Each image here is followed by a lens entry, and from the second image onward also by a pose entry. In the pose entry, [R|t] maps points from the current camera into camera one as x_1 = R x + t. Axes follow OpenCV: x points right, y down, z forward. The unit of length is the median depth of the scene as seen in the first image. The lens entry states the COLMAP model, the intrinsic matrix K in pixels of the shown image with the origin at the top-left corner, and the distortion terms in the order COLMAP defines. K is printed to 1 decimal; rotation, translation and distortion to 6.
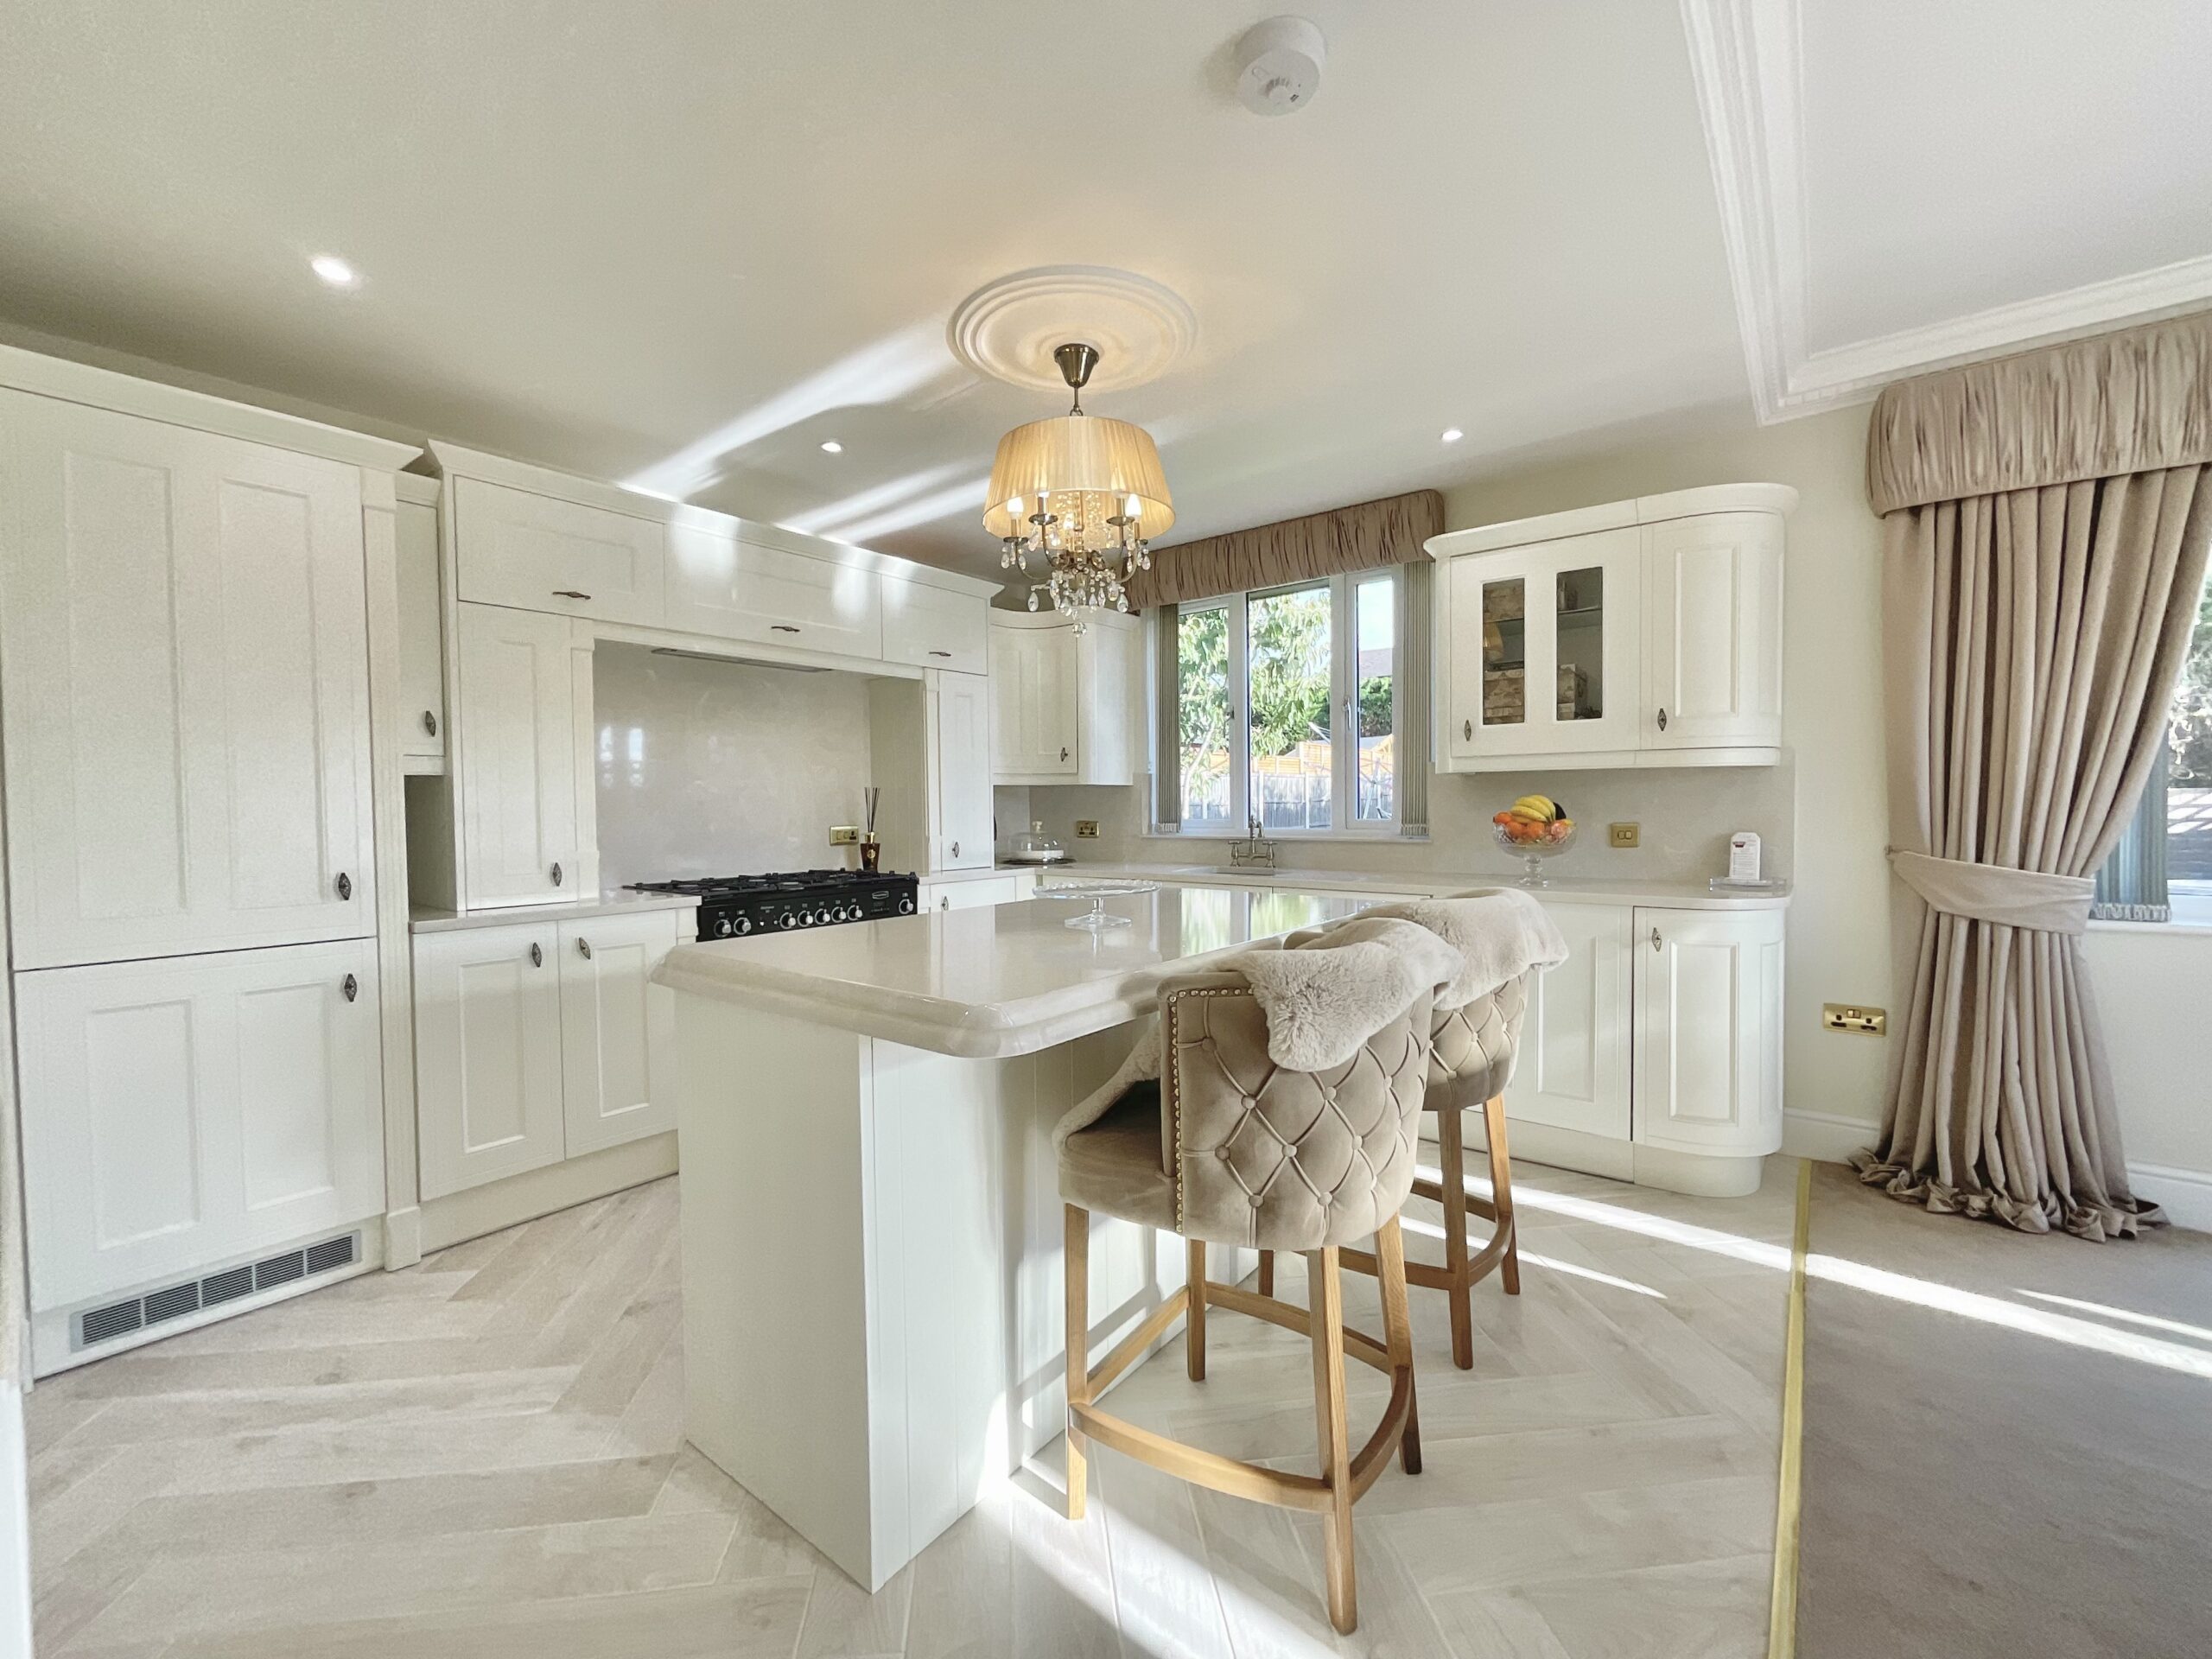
lens RADIAL K [[899.8, 0, 1114.3], [0, 899.8, 828.8], [0, 0, 1]] dist [0.003031, -0.000230]
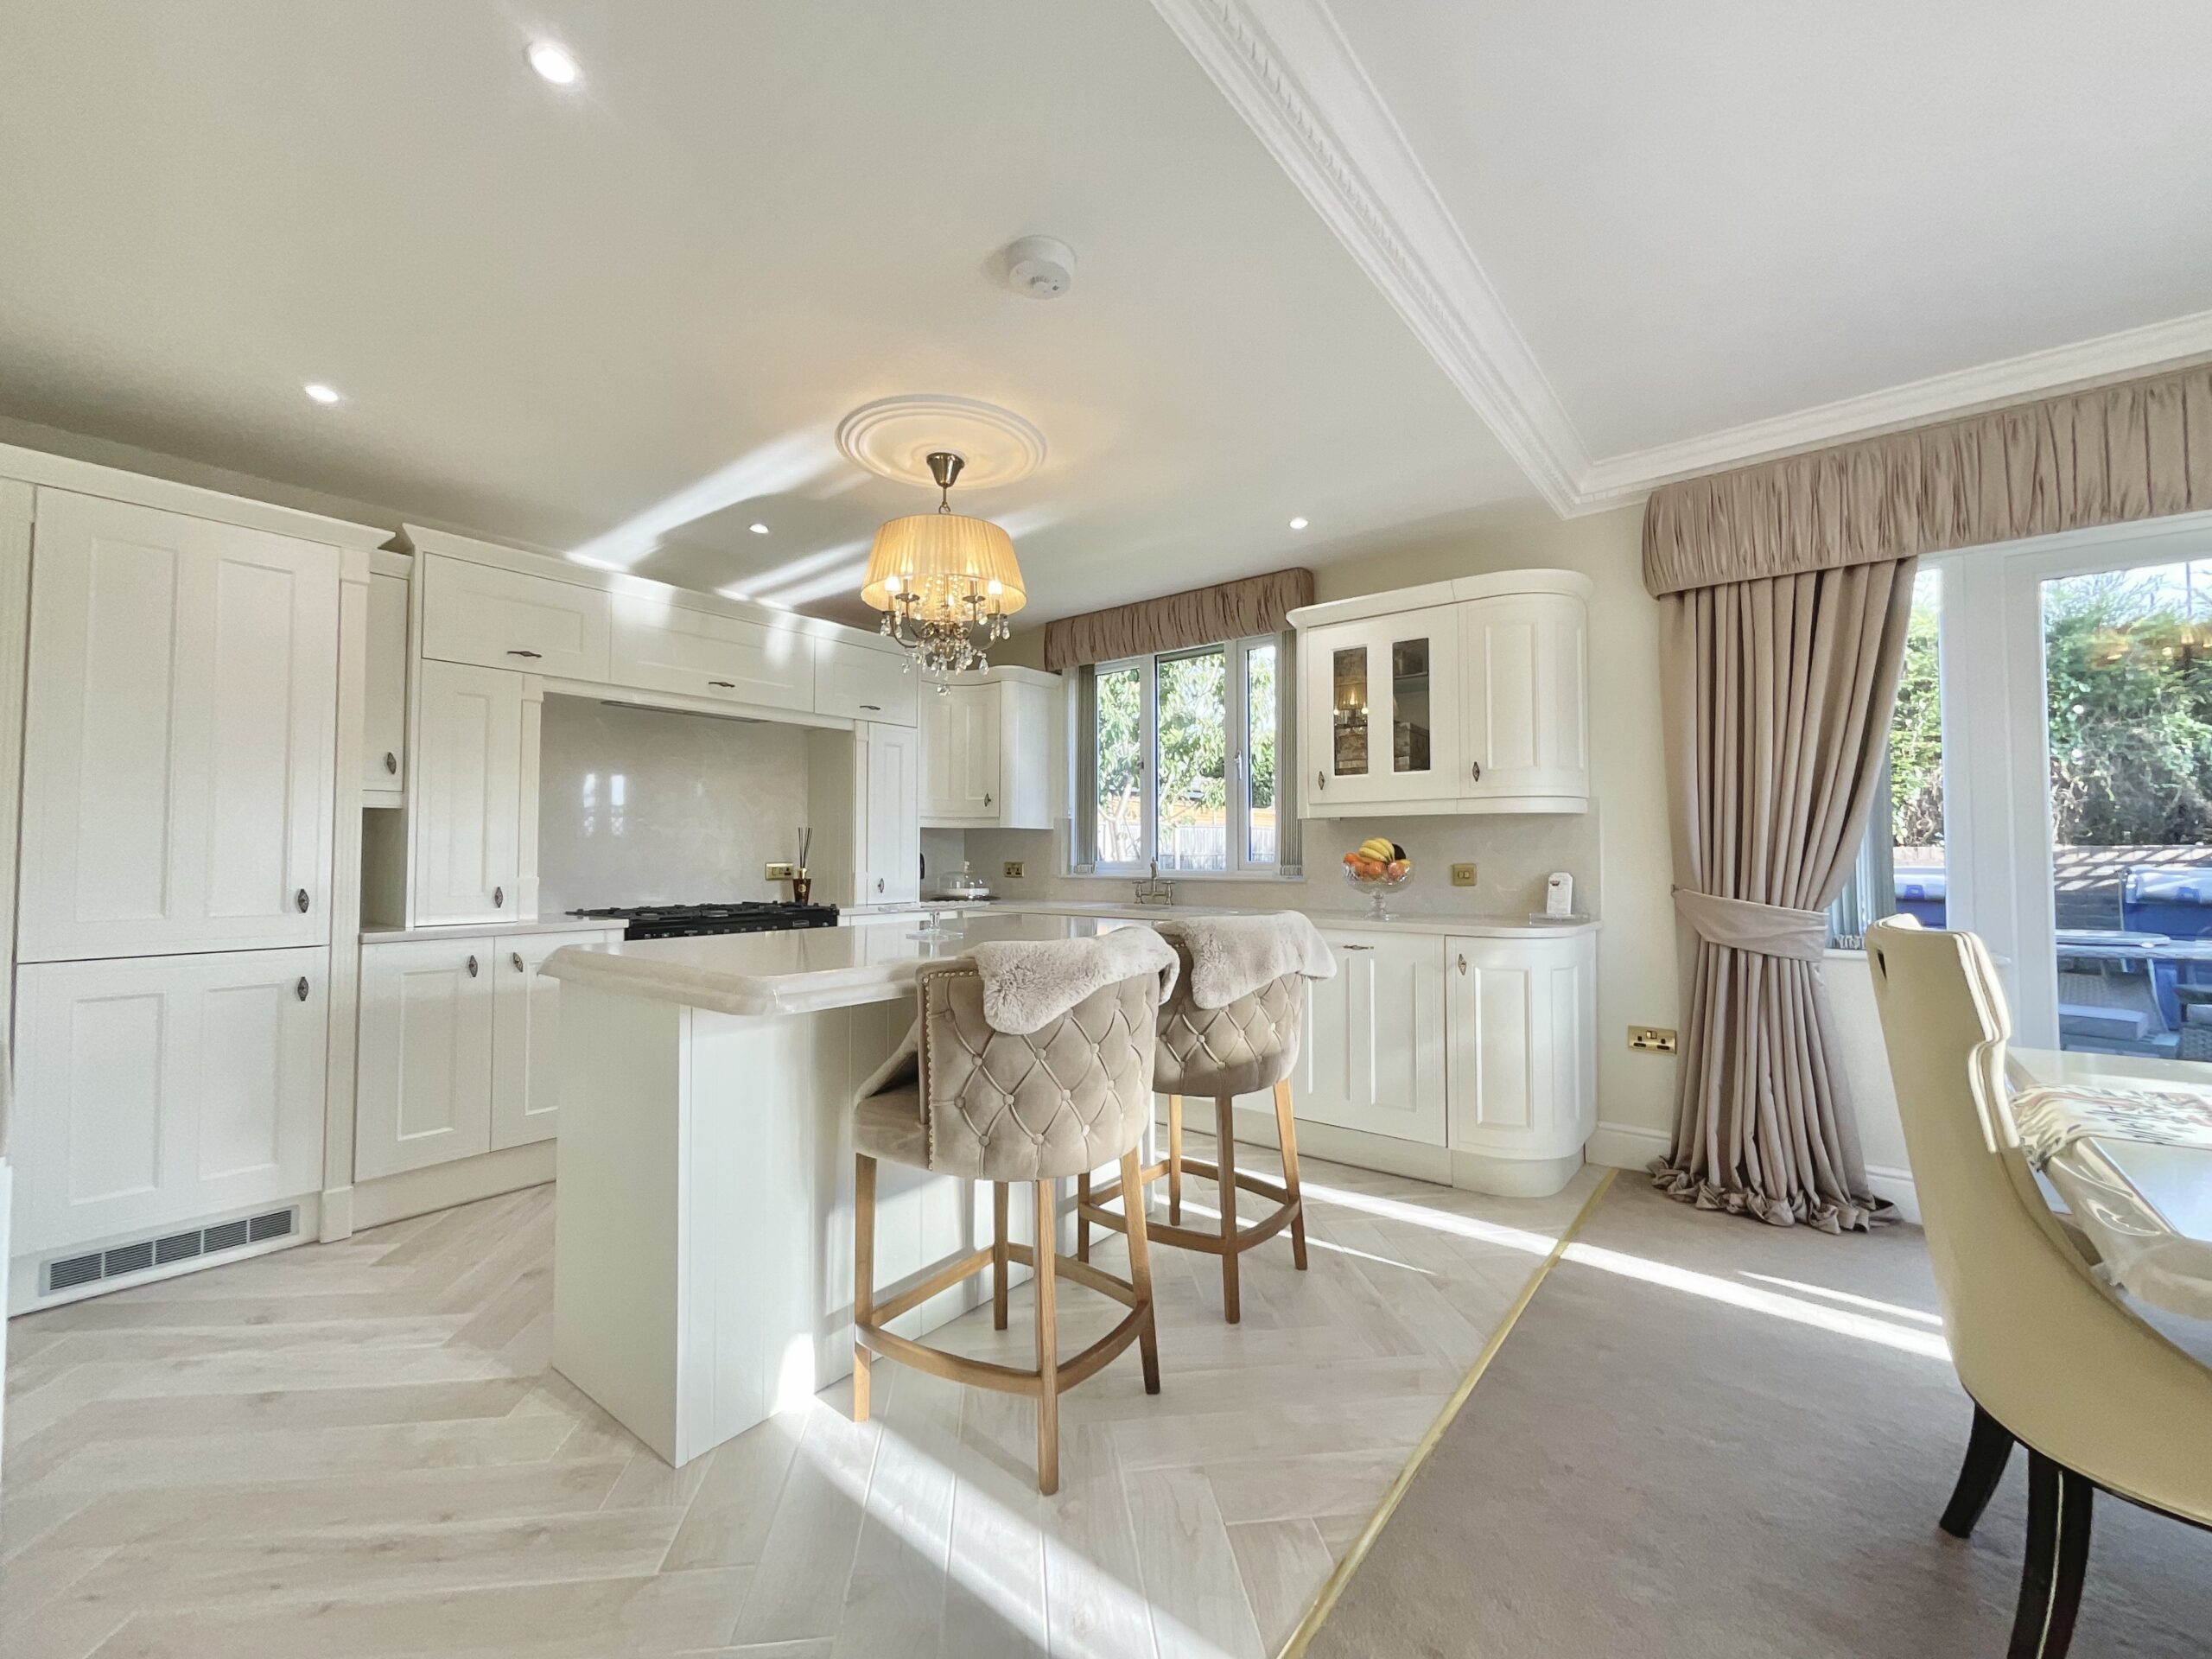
lens RADIAL K [[899.8, 0, 1114.2], [0, 899.8, 829.2], [0, 0, 1]] dist [0.003031, -0.000230]
pose [[0.999942, 0.010351, -0.003003, 0.170891], [-0.010508, 0.998264, -0.057960, 0.024207], [0.002398, 0.057988, 0.998314, -0.144770]]
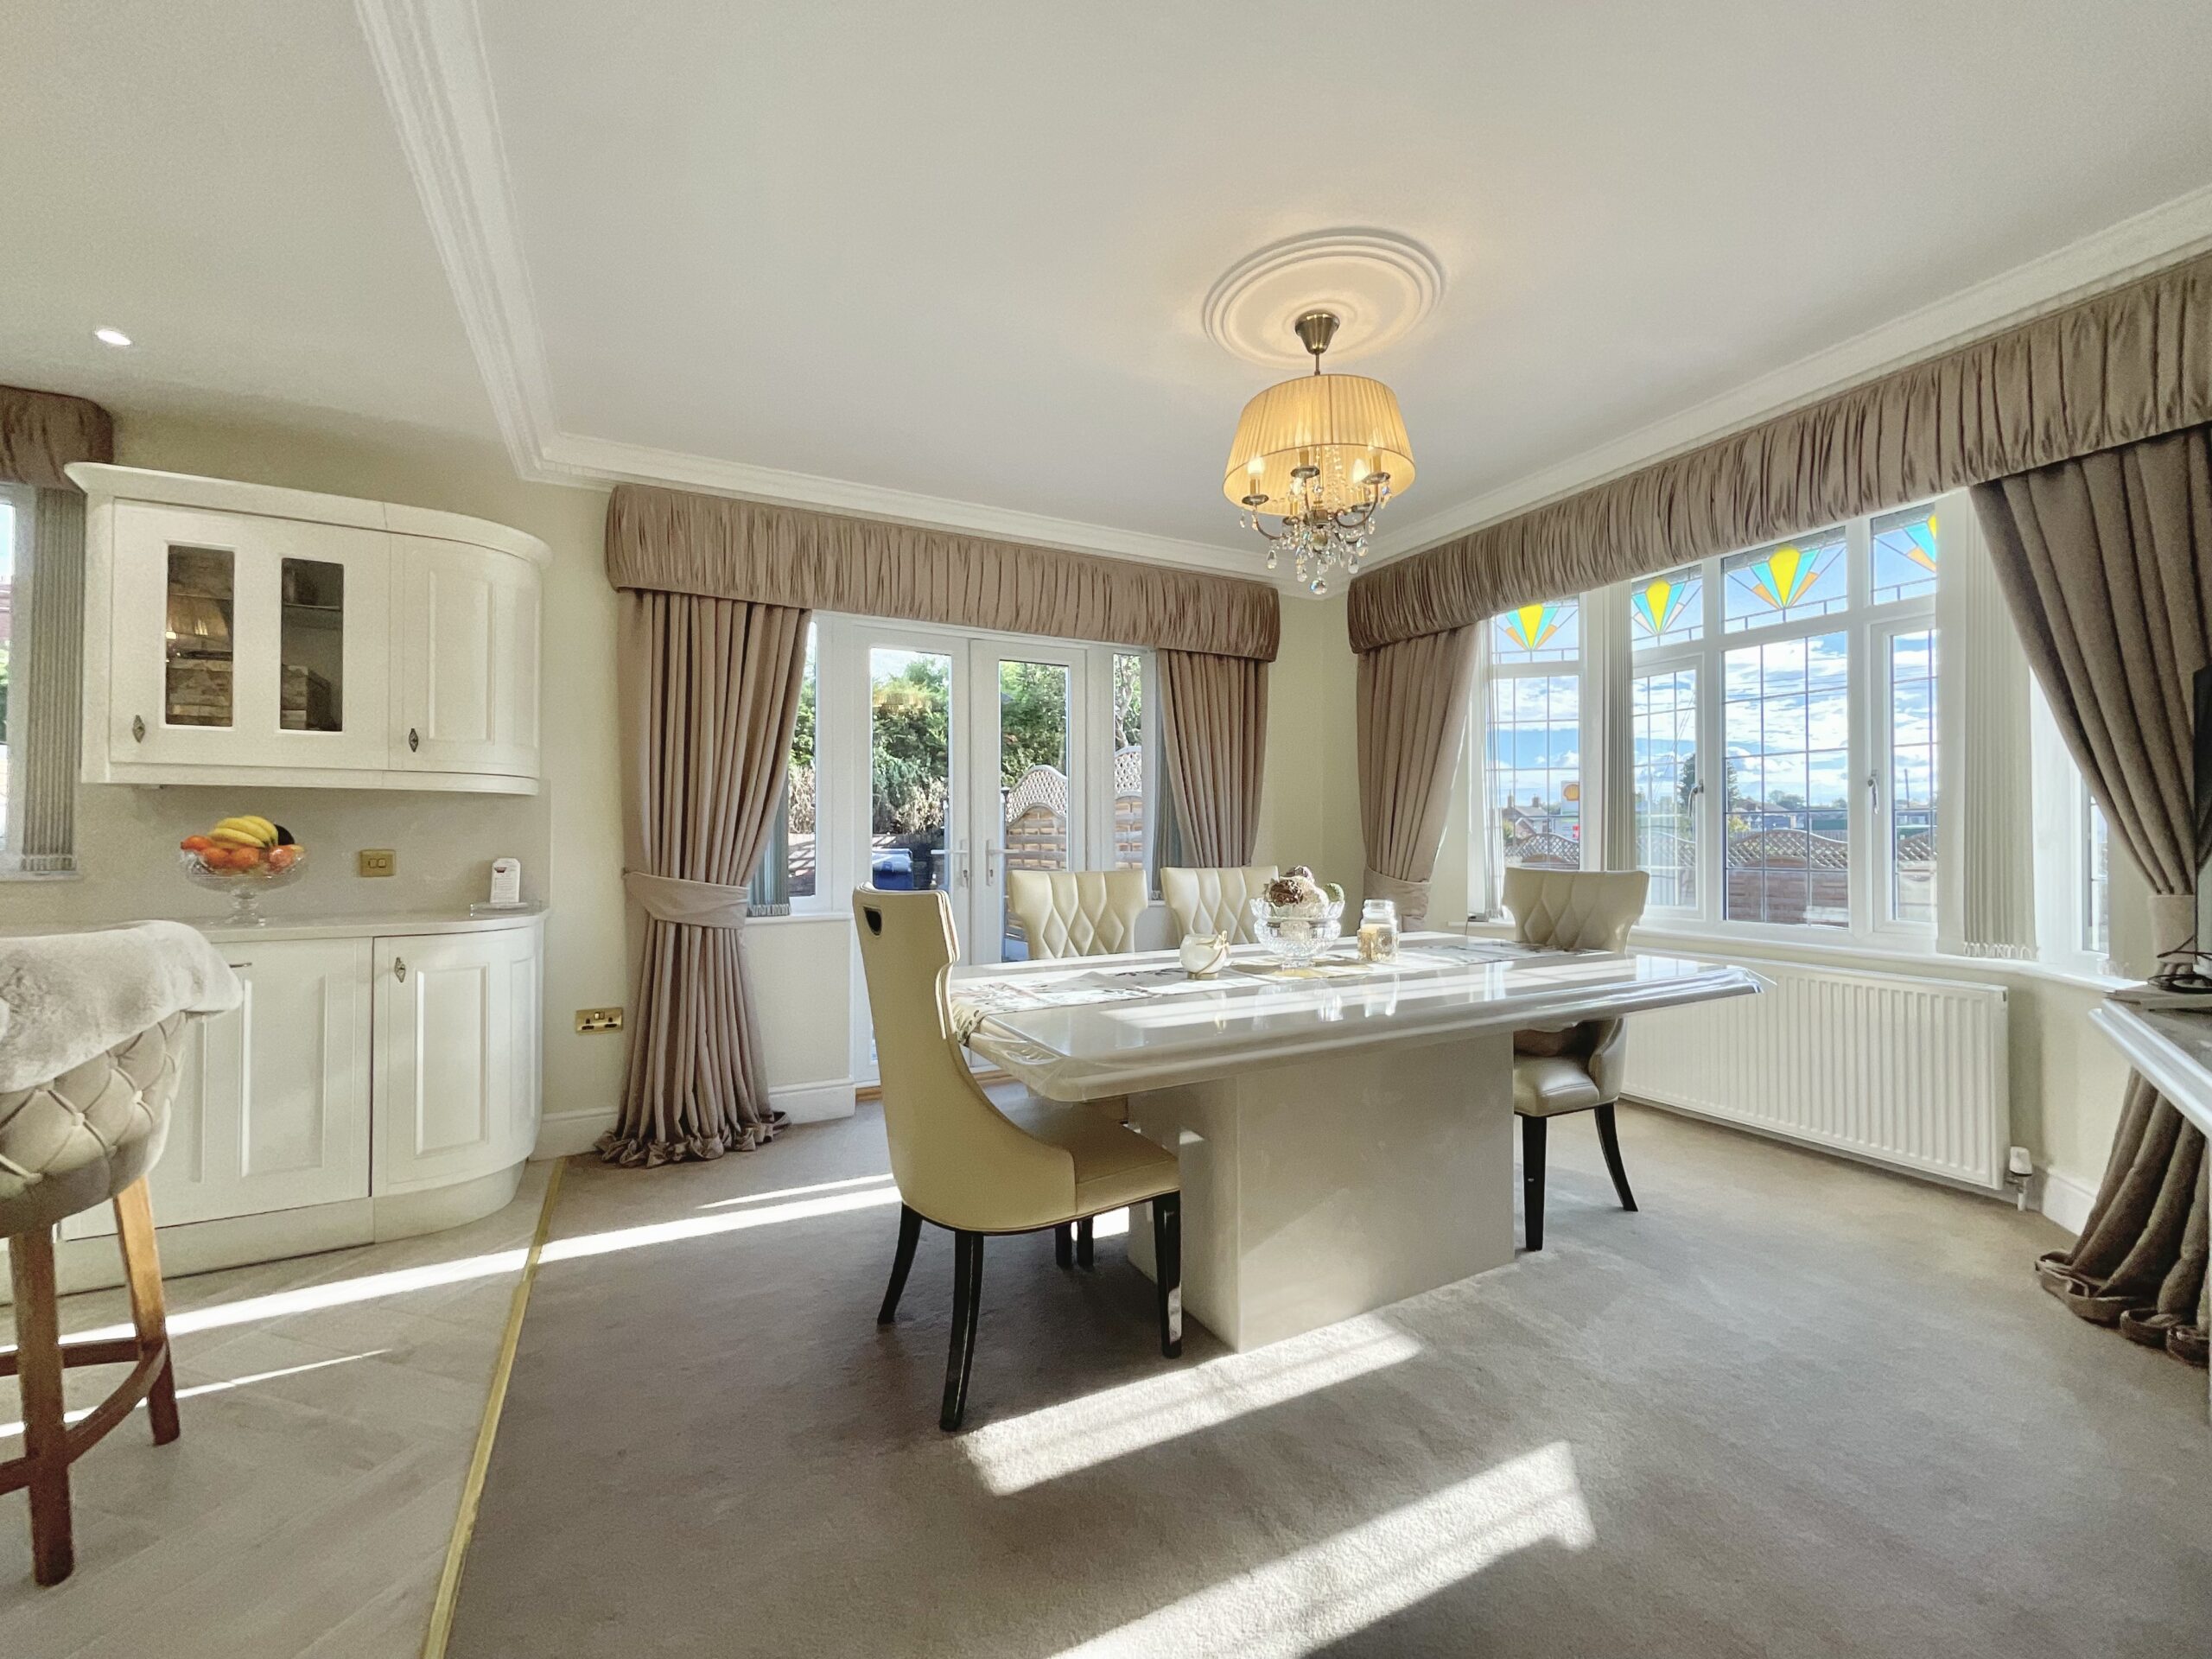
lens RADIAL K [[899.8, 0, 1105.3], [0, 899.8, 829.6], [0, 0, 1]] dist [0.003031, -0.000230]
pose [[0.416255, 0.022149, 0.908978, 0.050430], [0.022580, 0.999143, -0.034687, 0.026165], [-0.908968, 0.034964, 0.415398, -0.071126]]
